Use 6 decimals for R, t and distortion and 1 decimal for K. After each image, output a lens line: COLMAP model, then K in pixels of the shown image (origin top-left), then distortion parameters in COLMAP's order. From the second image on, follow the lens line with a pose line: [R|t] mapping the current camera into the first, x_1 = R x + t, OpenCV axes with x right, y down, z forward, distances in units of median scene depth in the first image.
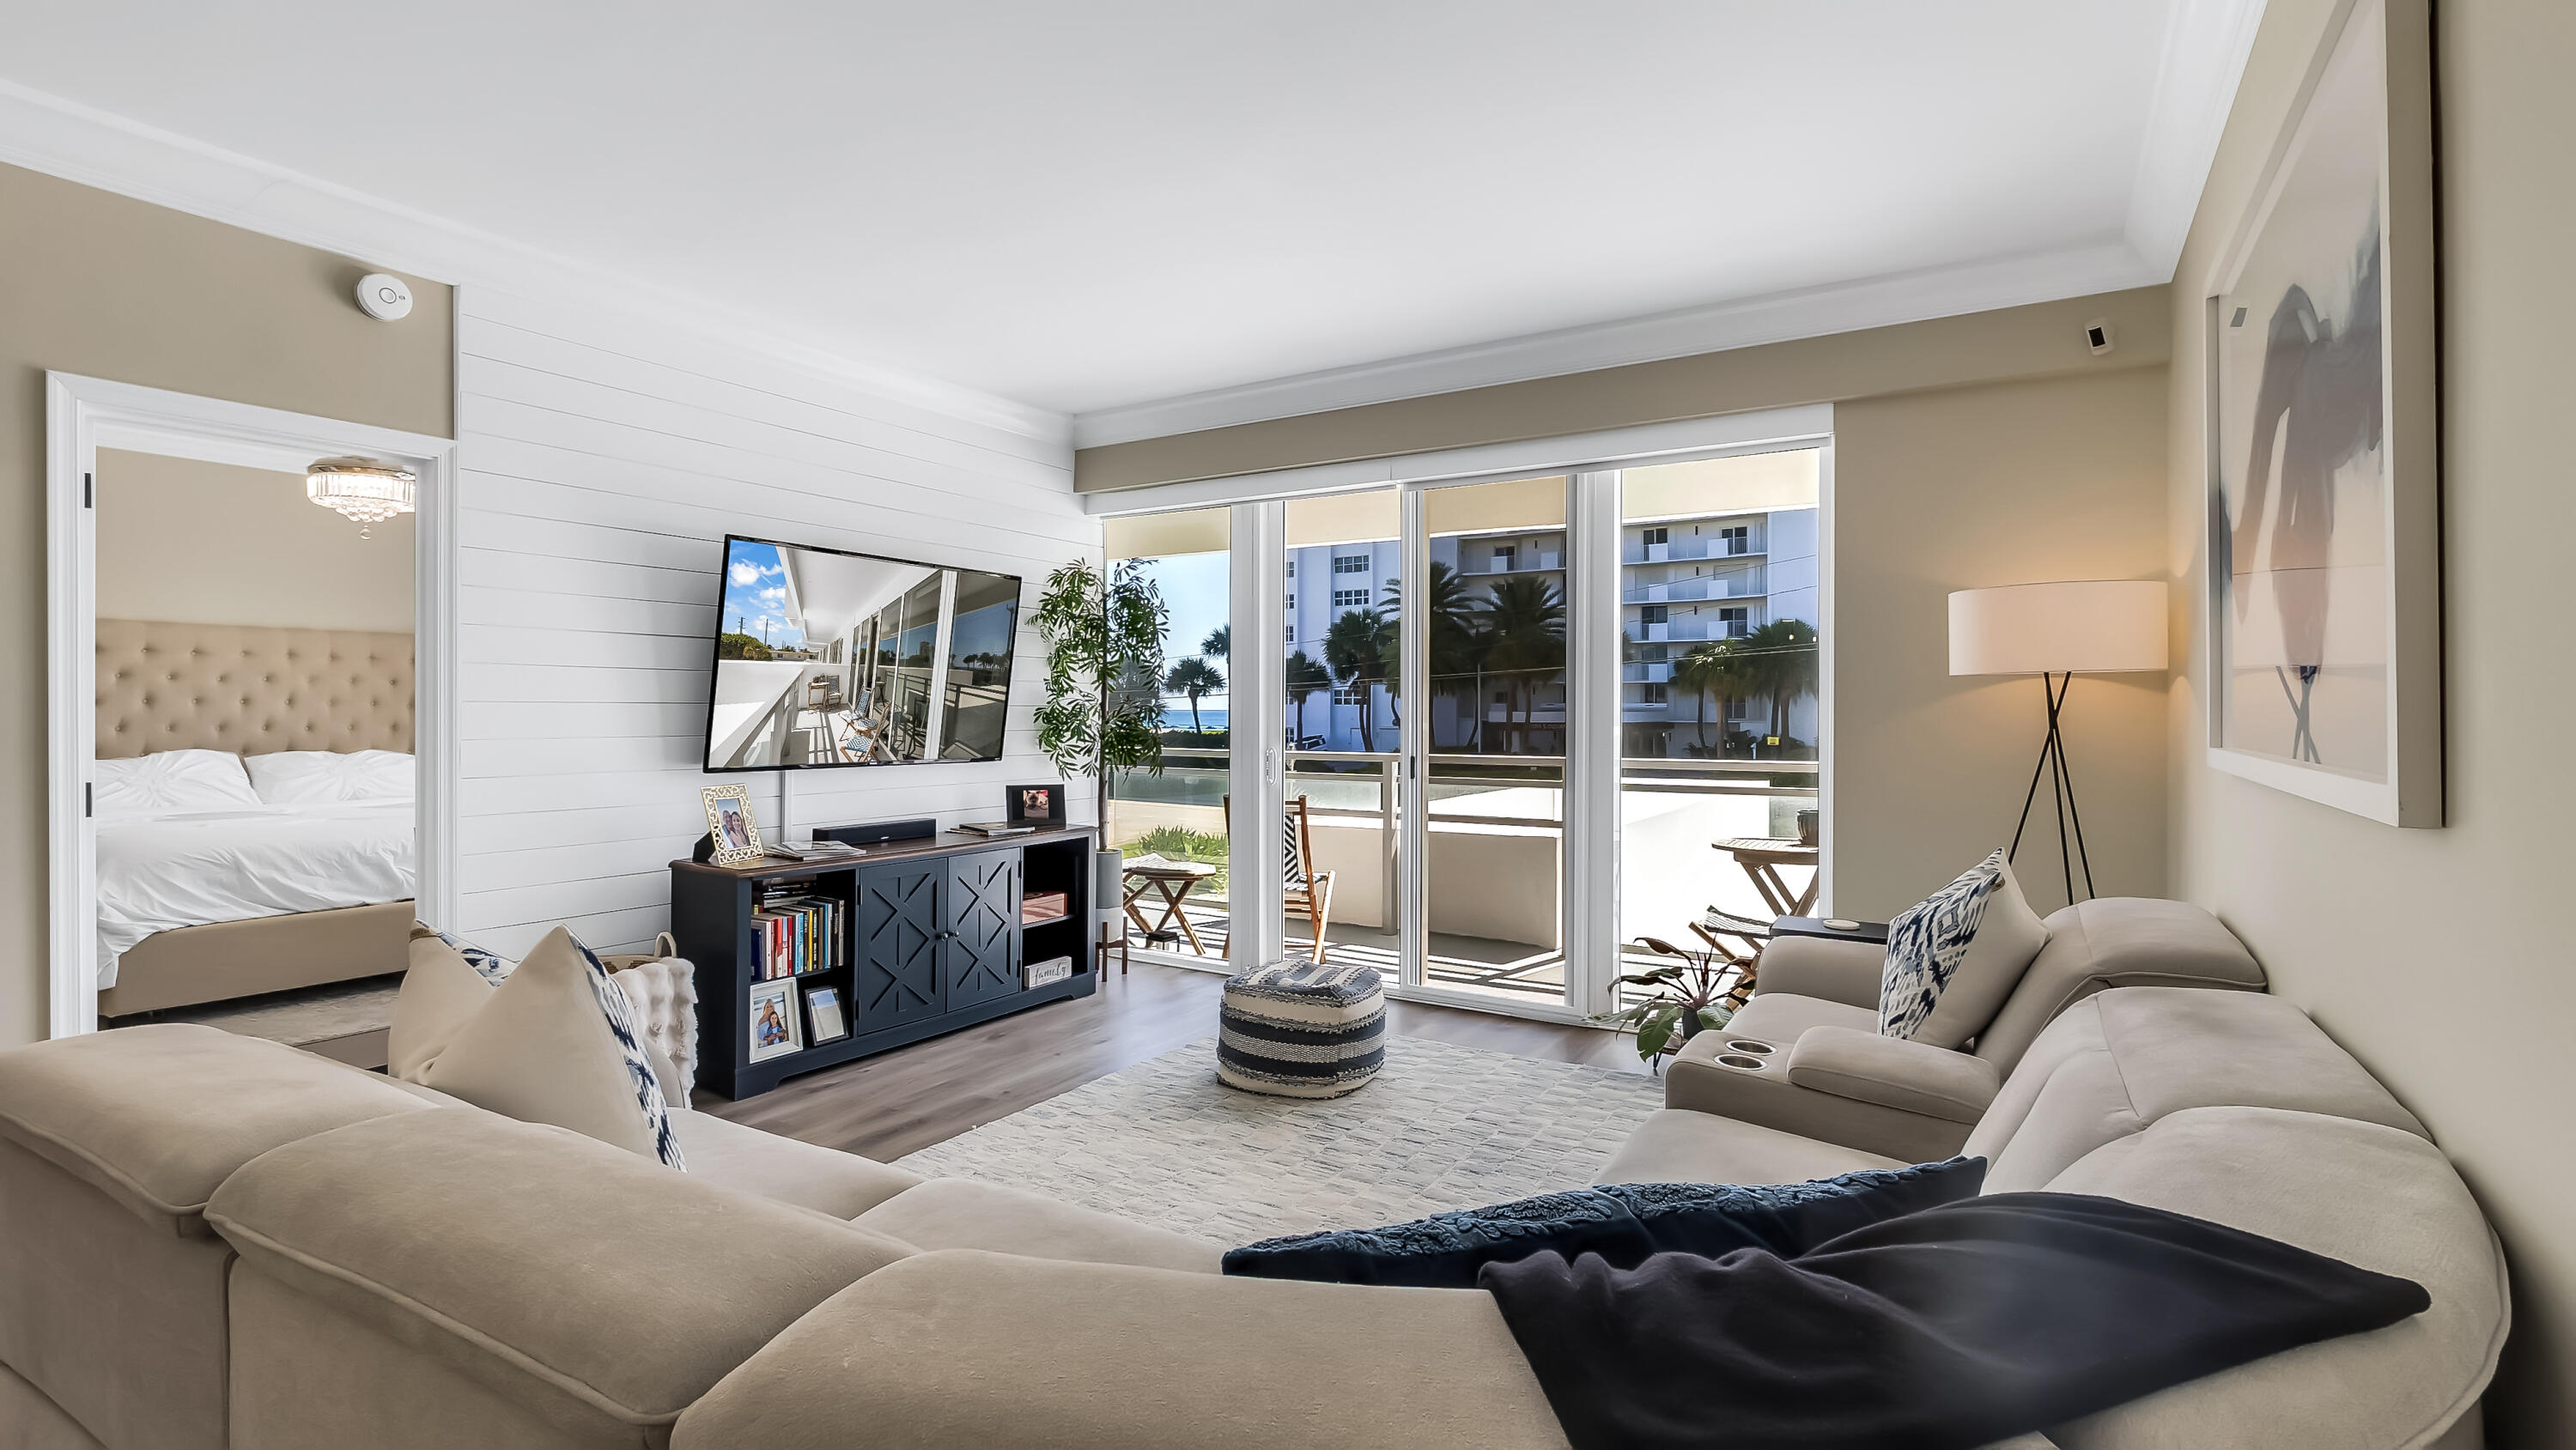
lens RADIAL K [[1185.4, 0, 1290.2], [0, 1185.4, 712.8], [0, 0, 1]] dist [-0.006874, 0.000548]
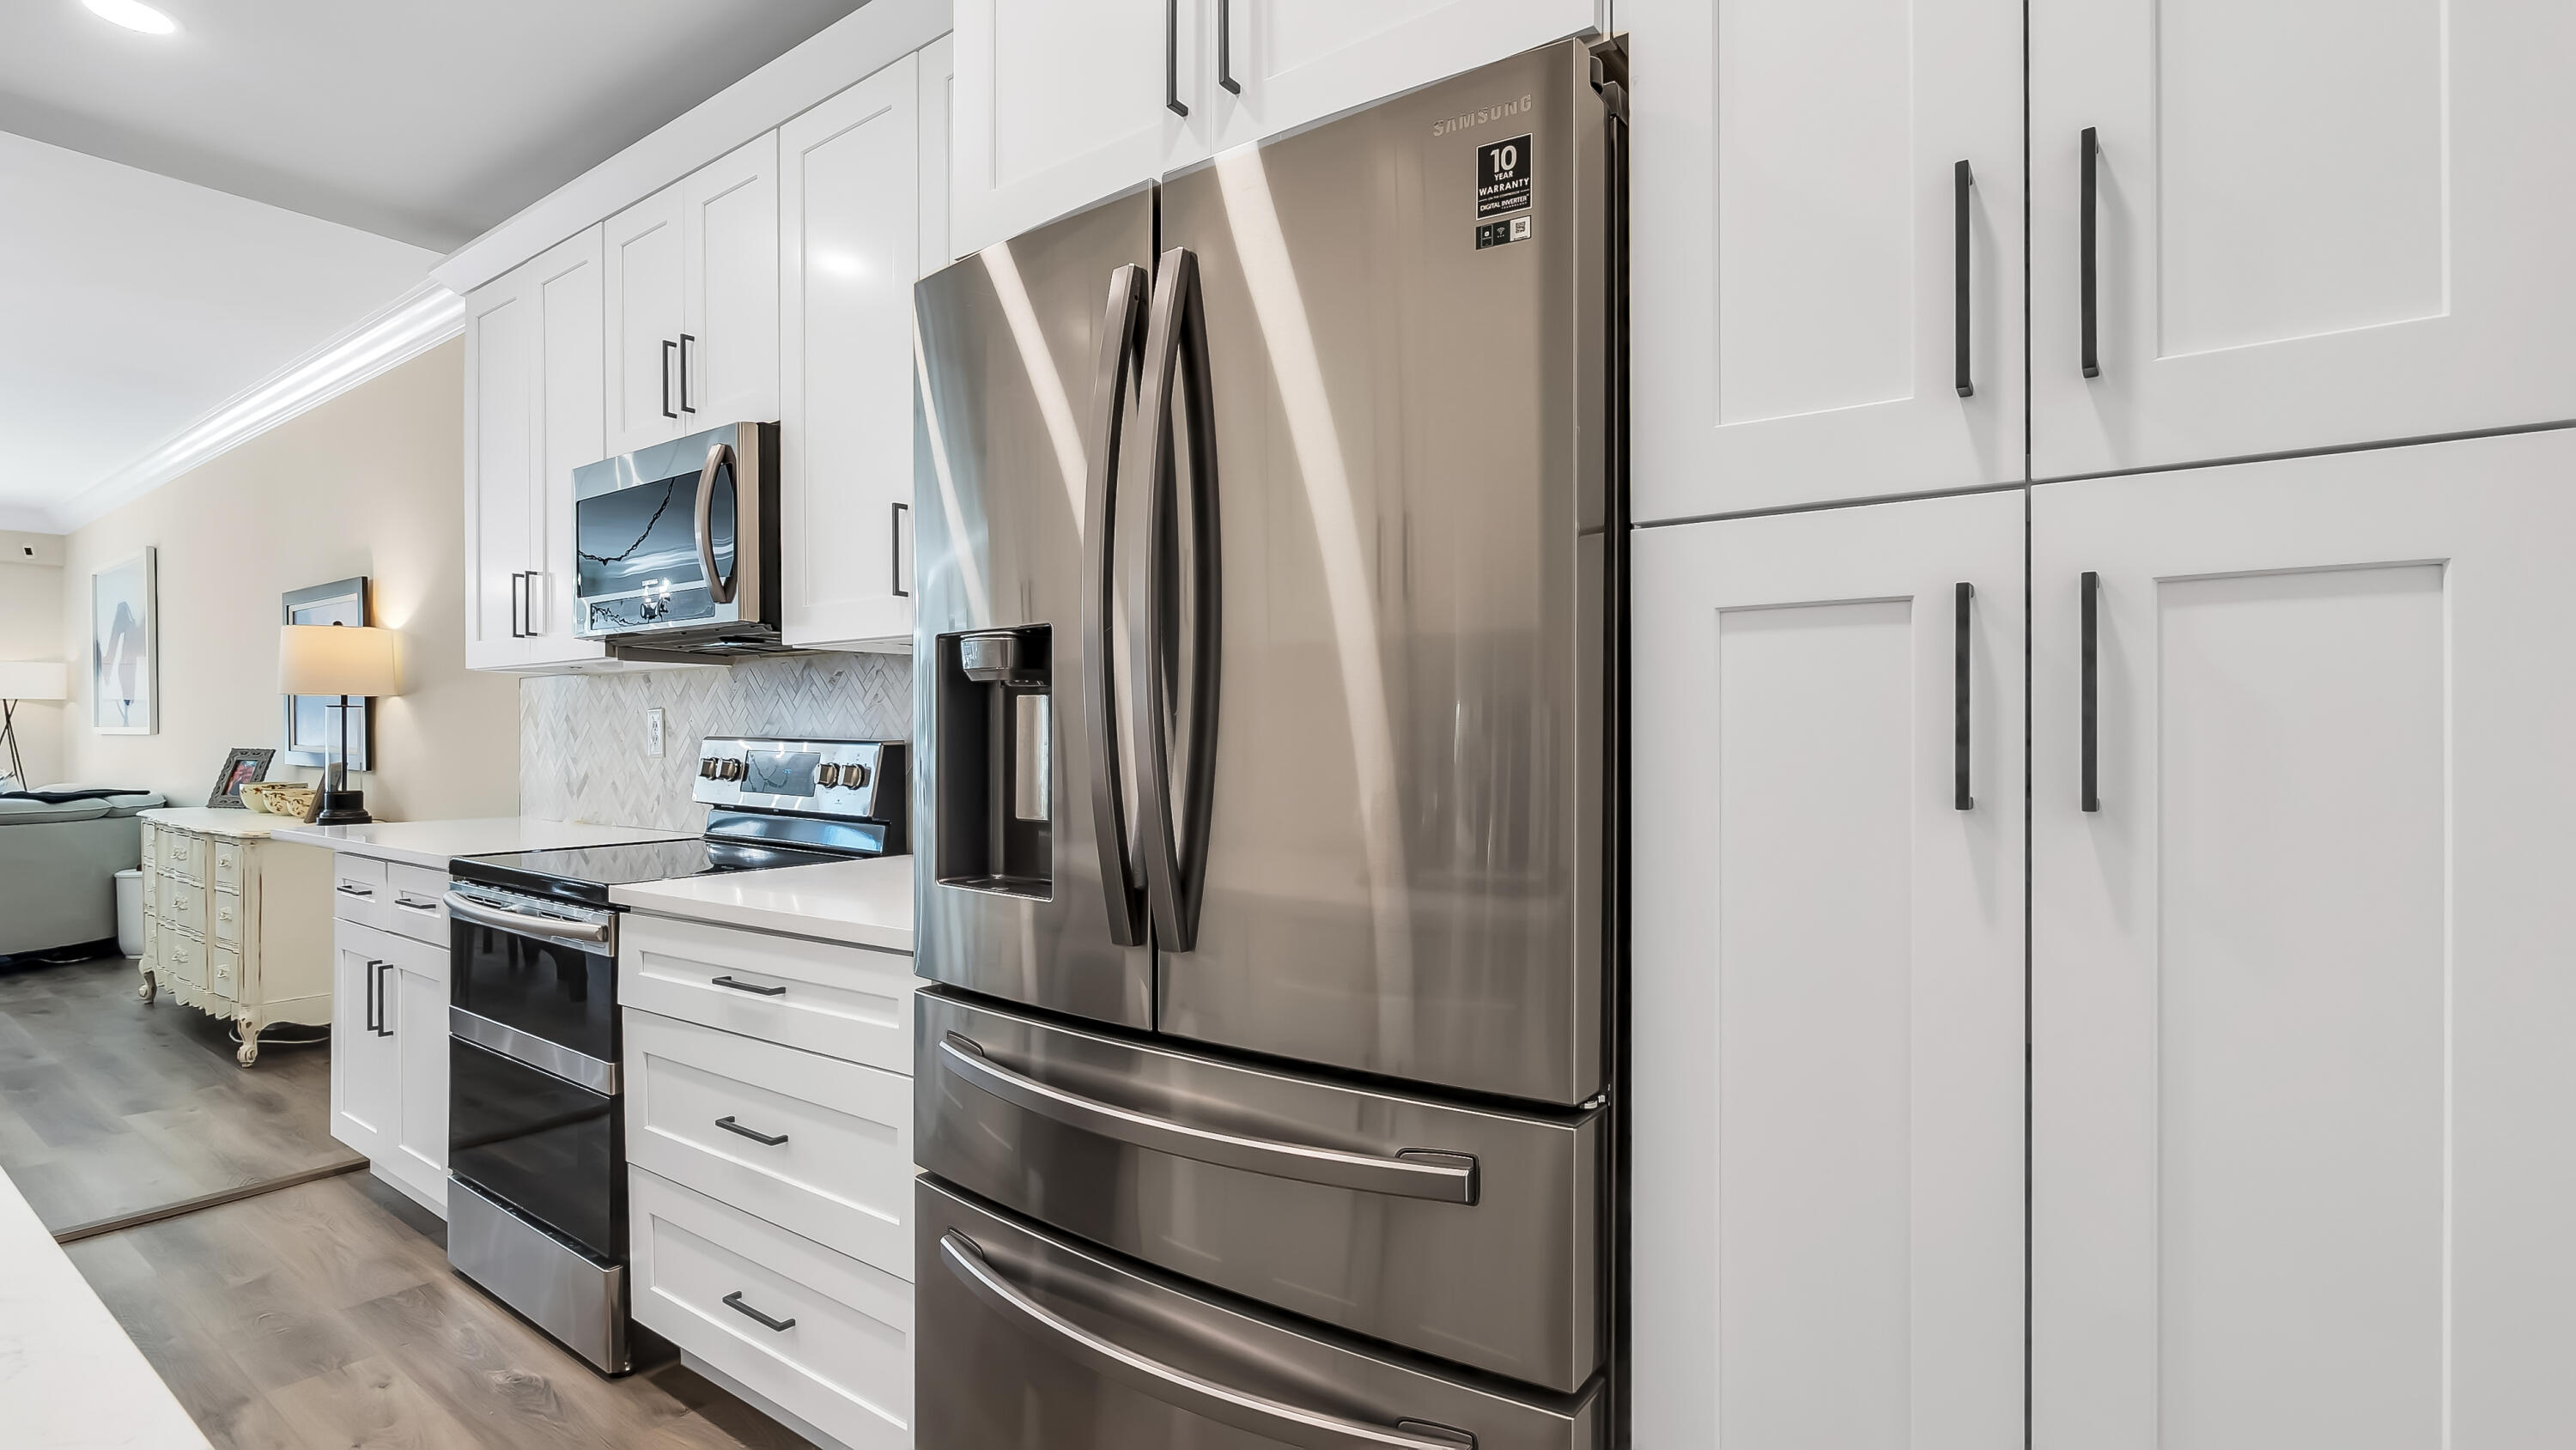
lens RADIAL K [[1186.1, 0, 1294.2], [0, 1186.1, 734.9], [0, 0, 1]] dist [-0.002262, 0.000066]
pose [[0.077633, -0.002032, 0.996980, -0.742013], [0.003991, 0.999991, 0.001727, 0.021072], [-0.996974, 0.003845, 0.077640, -0.850438]]
